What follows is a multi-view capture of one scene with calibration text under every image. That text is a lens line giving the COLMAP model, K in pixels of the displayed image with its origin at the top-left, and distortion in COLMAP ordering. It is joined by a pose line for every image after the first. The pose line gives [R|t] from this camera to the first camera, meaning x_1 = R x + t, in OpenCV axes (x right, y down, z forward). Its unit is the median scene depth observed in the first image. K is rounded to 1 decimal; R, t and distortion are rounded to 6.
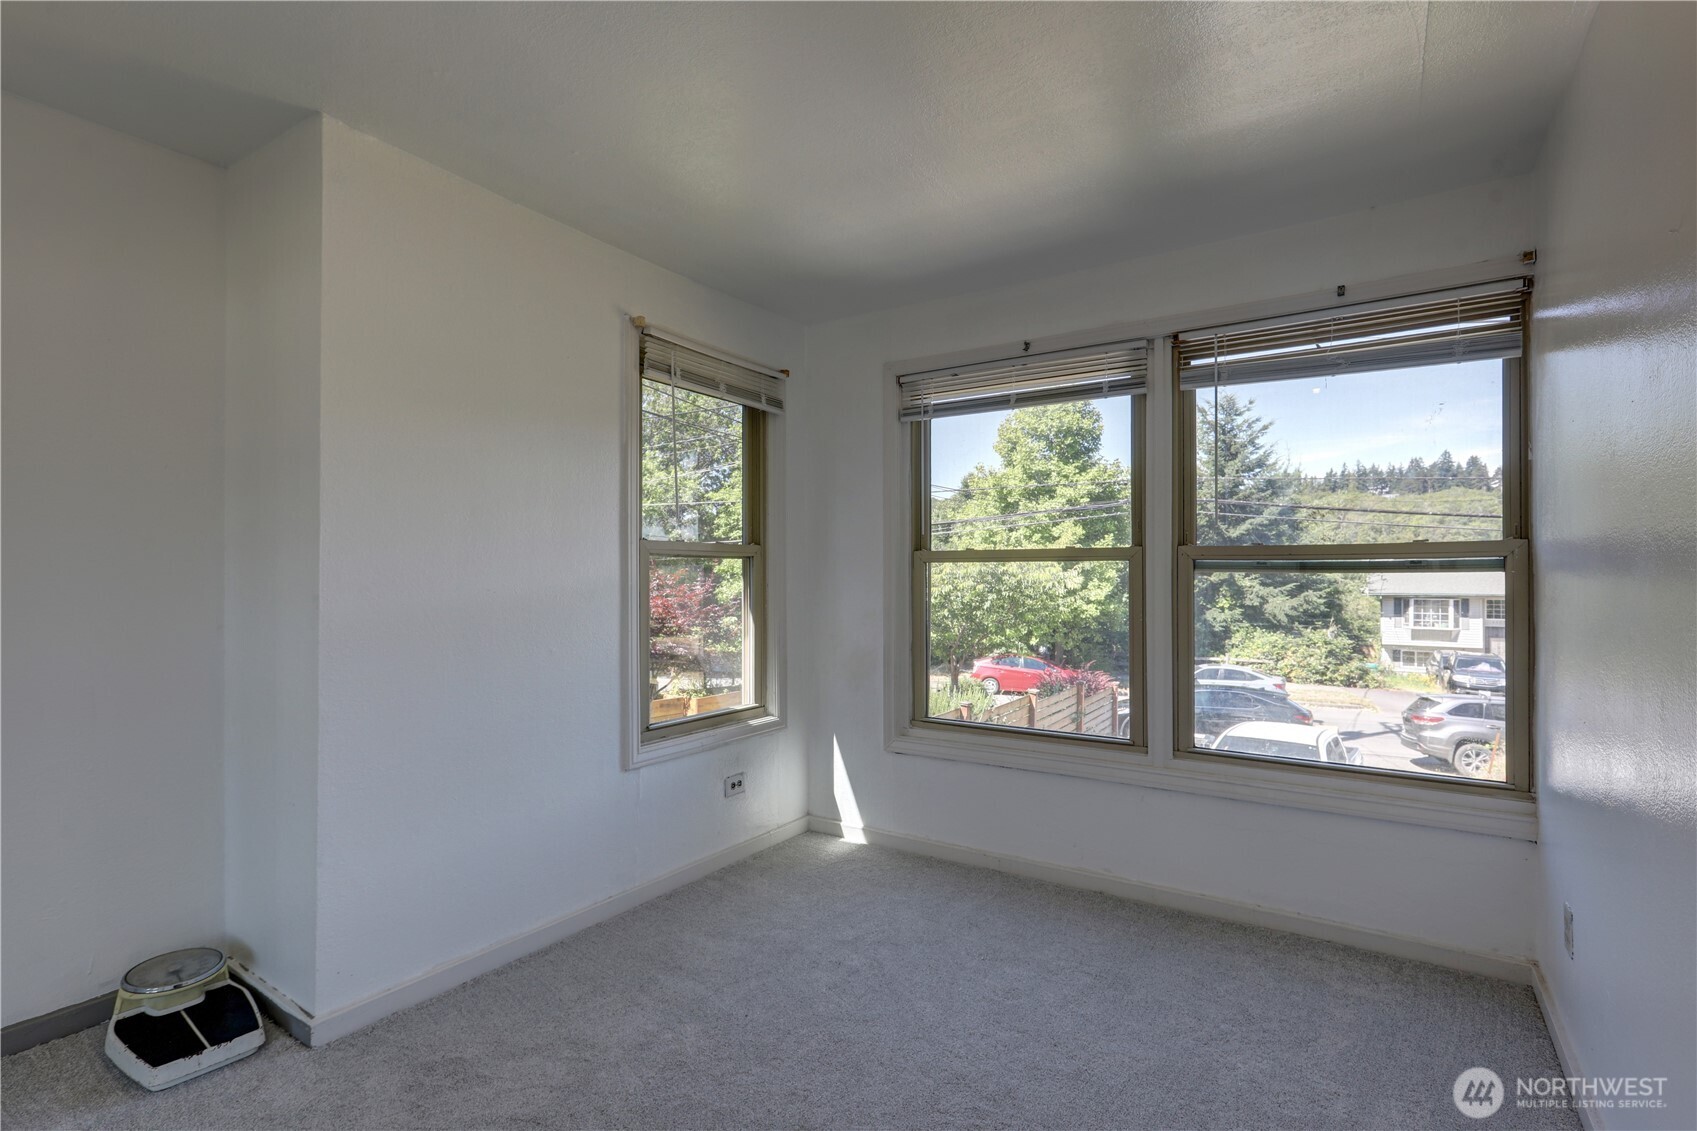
lens RADIAL K [[789.8, 0, 839.6], [0, 789.8, 574.4], [0, 0, 1]] dist [-0.003922, 0.000095]
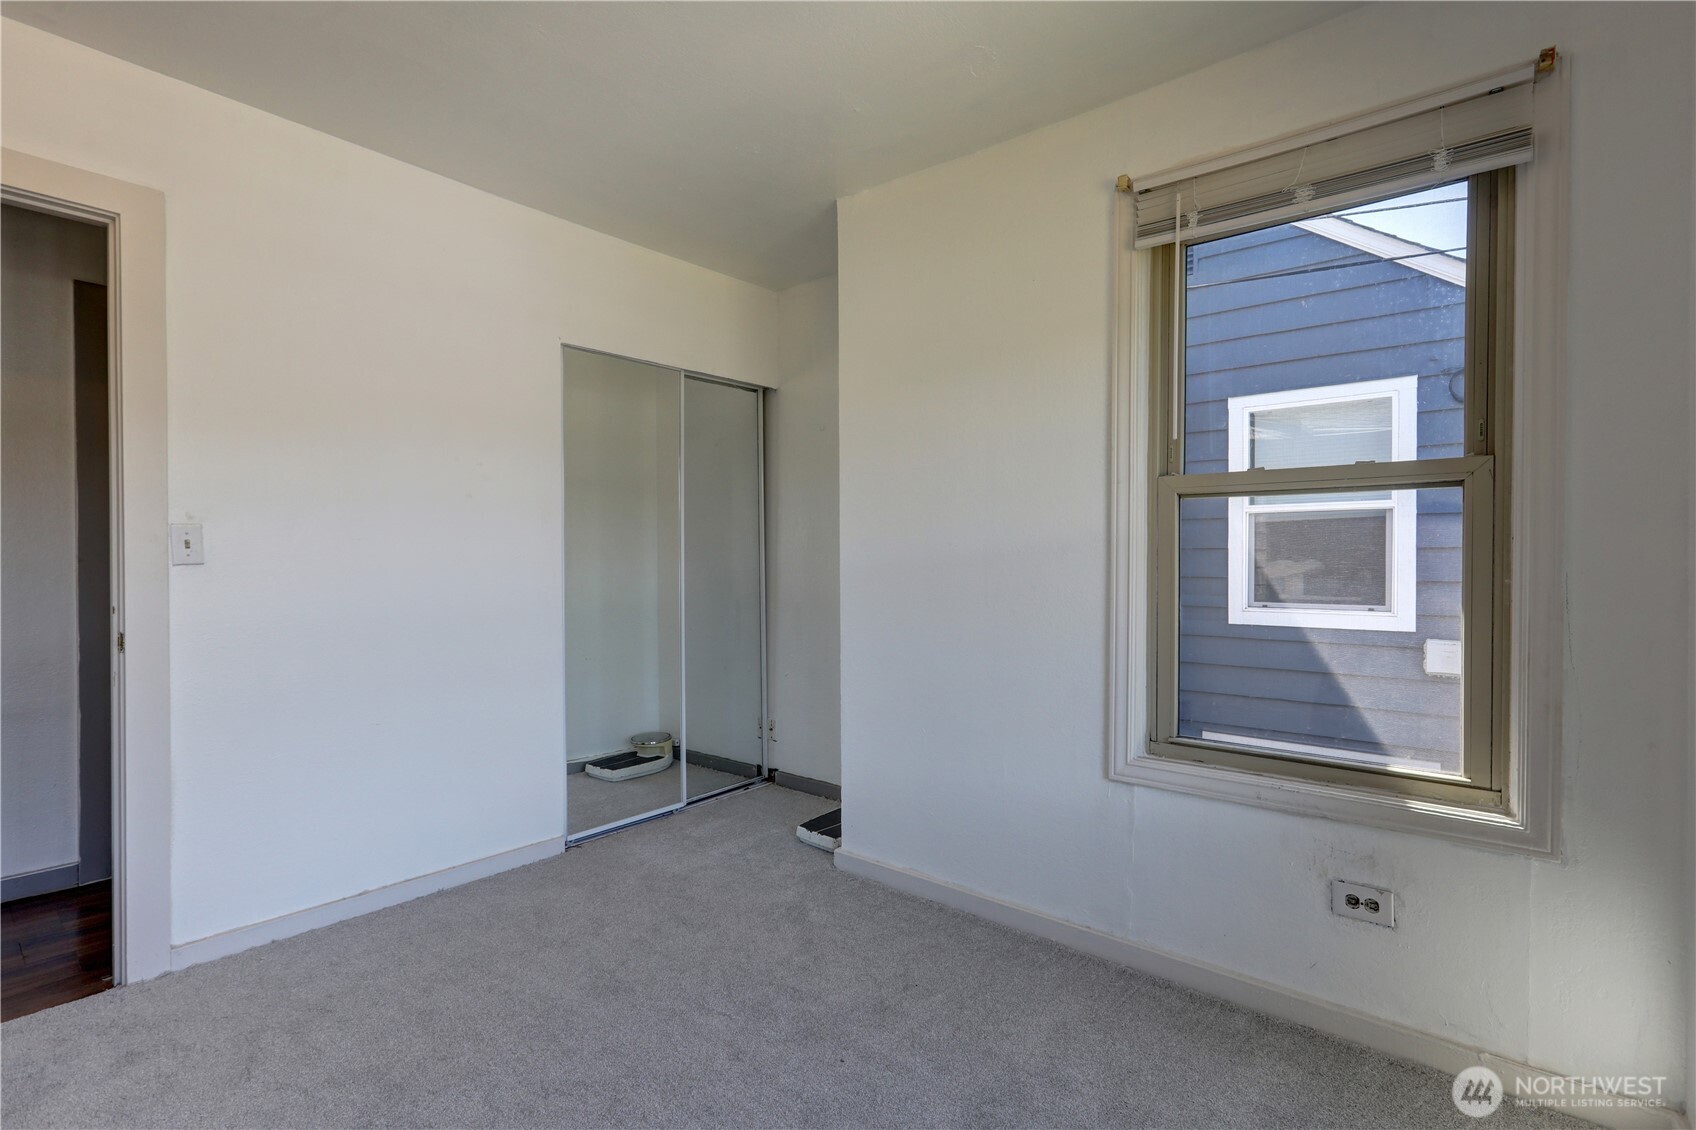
lens RADIAL K [[789.4, 0, 837.7], [0, 789.4, 559.3], [0, 0, 1]] dist [-0.003922, 0.000095]
pose [[-0.103214, 0.007912, -0.994628, 0.451987], [0.007162, 0.999948, 0.007211, 0.022437], [0.994633, -0.006379, -0.103265, 0.706969]]
